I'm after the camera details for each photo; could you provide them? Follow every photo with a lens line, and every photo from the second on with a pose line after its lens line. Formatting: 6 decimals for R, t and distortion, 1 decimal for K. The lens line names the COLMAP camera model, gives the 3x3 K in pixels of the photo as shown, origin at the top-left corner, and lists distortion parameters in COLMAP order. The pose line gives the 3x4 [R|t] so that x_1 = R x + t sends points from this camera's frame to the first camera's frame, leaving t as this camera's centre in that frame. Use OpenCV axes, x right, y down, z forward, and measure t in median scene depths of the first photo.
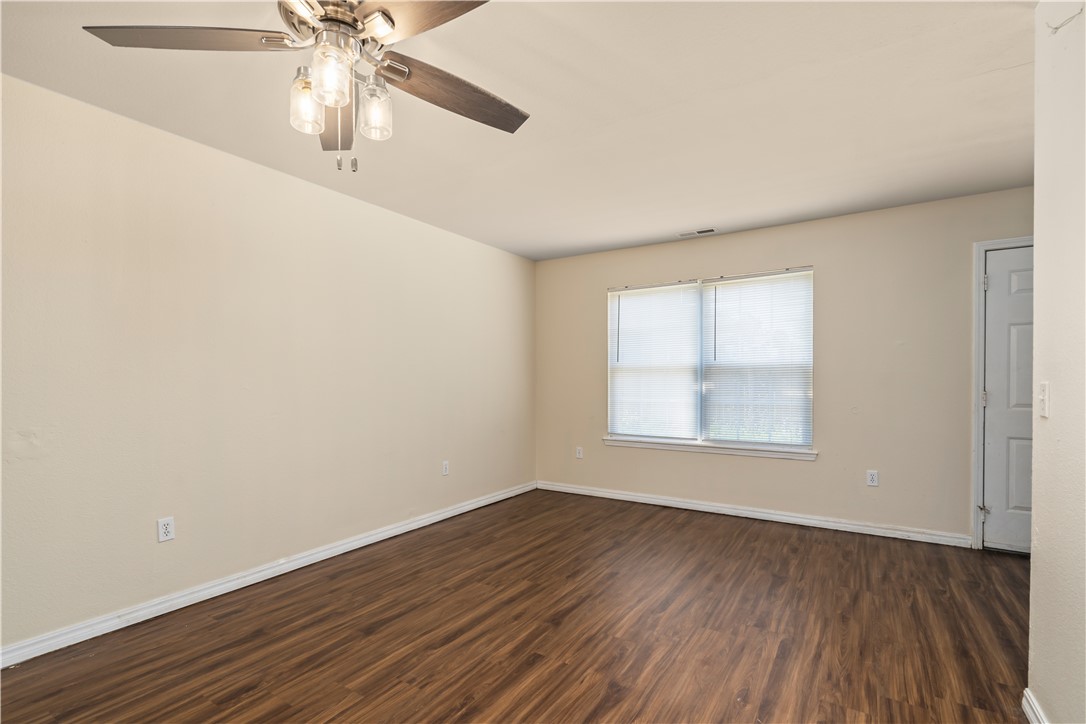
lens RADIAL K [[496.1, 0, 541.2], [0, 496.1, 388.3], [0, 0, 1]] dist [-0.000211, 0.000108]
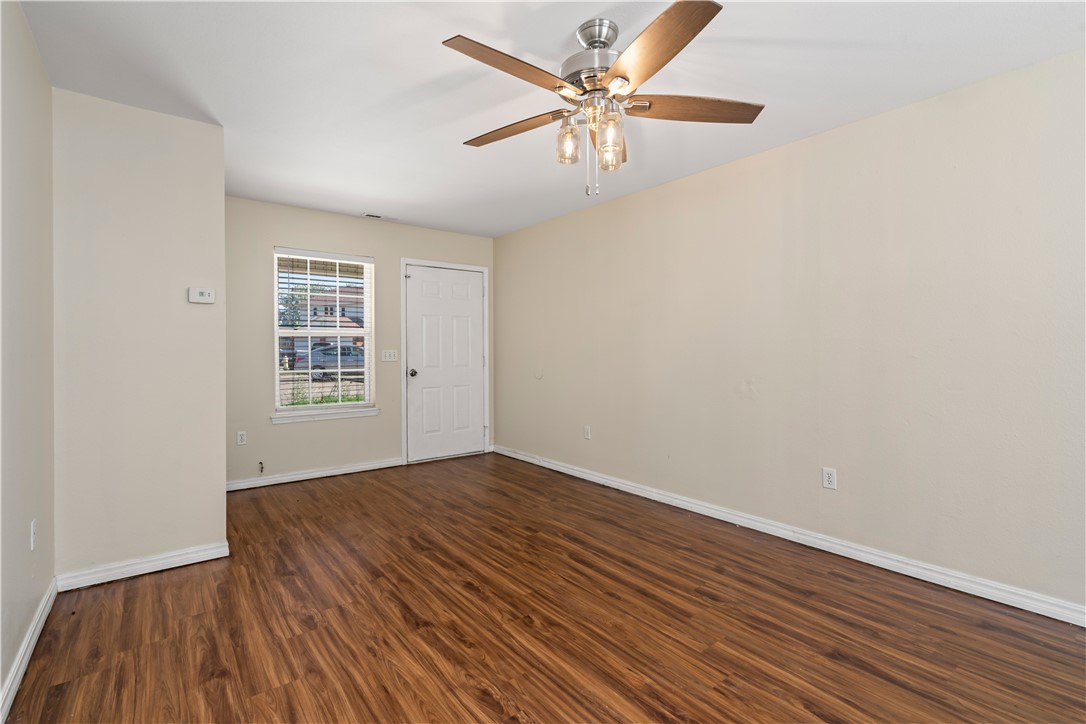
lens RADIAL K [[495.6, 0, 544.0], [0, 495.6, 351.7], [0, 0, 1]] dist [0.003020, 0.000294]
pose [[-0.322817, 0.007628, -0.946431, 0.528143], [-0.012187, 0.999851, 0.012215, -0.013008], [0.946383, 0.015477, -0.322676, 0.734338]]
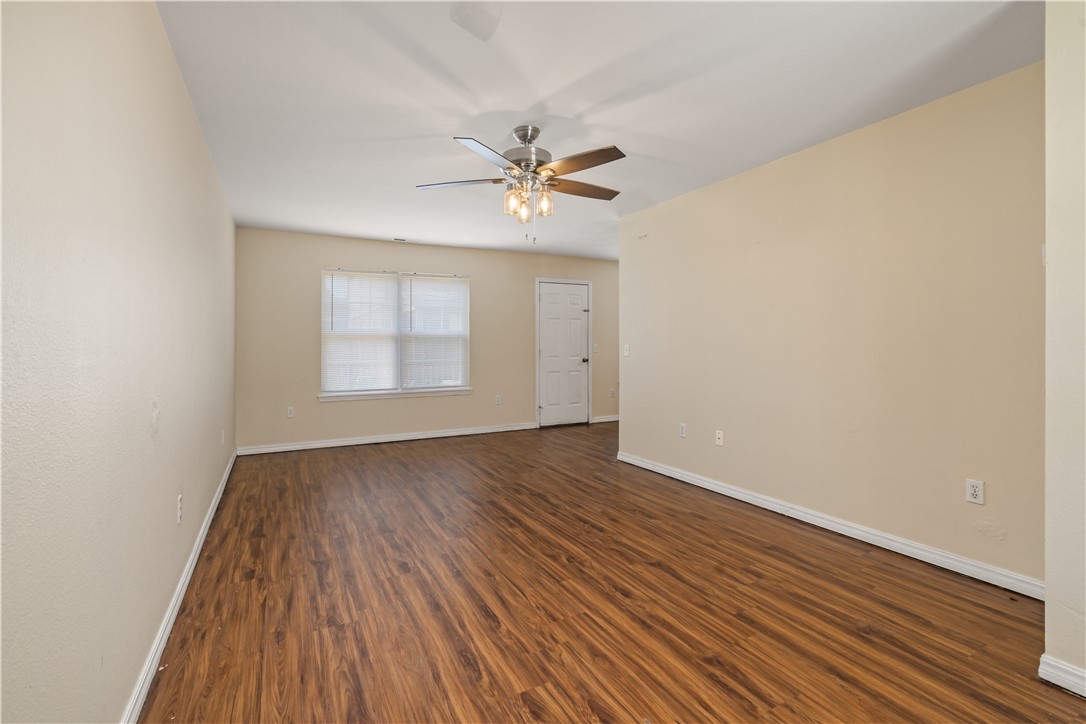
lens RADIAL K [[499.9, 0, 537.0], [0, 499.9, 343.2], [0, 0, 1]] dist [-0.002716, -0.000093]
pose [[0.499428, 0.001810, 0.866354, -1.210260], [0.018423, 0.999750, -0.012709, 0.003957], [-0.866160, 0.022308, 0.499269, -0.033402]]
